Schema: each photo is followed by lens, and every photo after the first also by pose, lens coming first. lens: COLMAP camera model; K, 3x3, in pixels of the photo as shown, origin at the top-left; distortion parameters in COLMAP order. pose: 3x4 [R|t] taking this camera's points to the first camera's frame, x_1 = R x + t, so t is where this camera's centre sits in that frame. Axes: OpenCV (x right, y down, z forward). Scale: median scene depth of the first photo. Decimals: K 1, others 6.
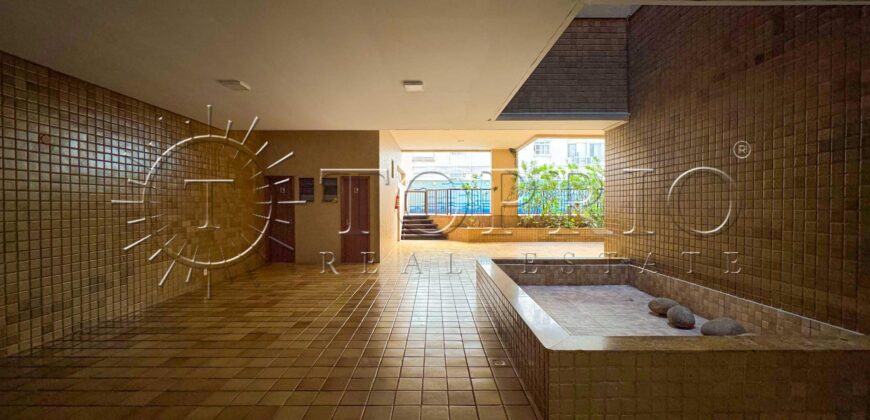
lens RADIAL K [[348.1, 0, 435.8], [0, 348.1, 208.4], [0, 0, 1]] dist [-0.003282, 0.000535]
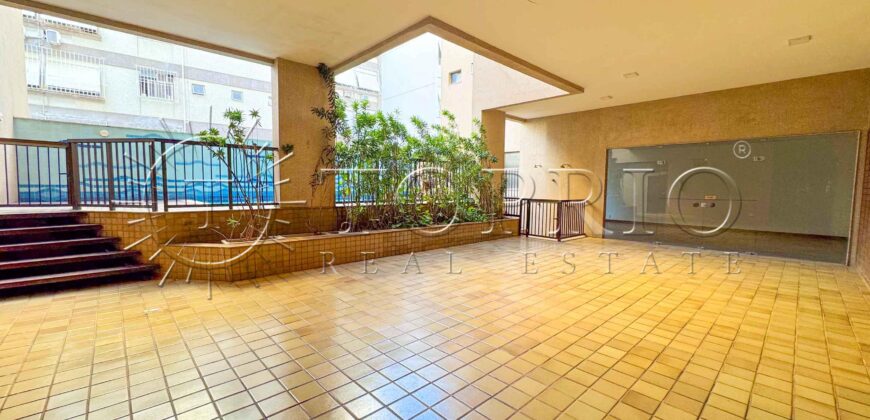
lens RADIAL K [[348.1, 0, 432.6], [0, 348.1, 211.2], [0, 0, 1]] dist [-0.003282, 0.000535]
pose [[0.727626, -0.038525, 0.684891, -0.004450], [-0.000976, 0.998363, 0.057195, -0.001689], [-0.685973, -0.042285, 0.726397, 0.532962]]
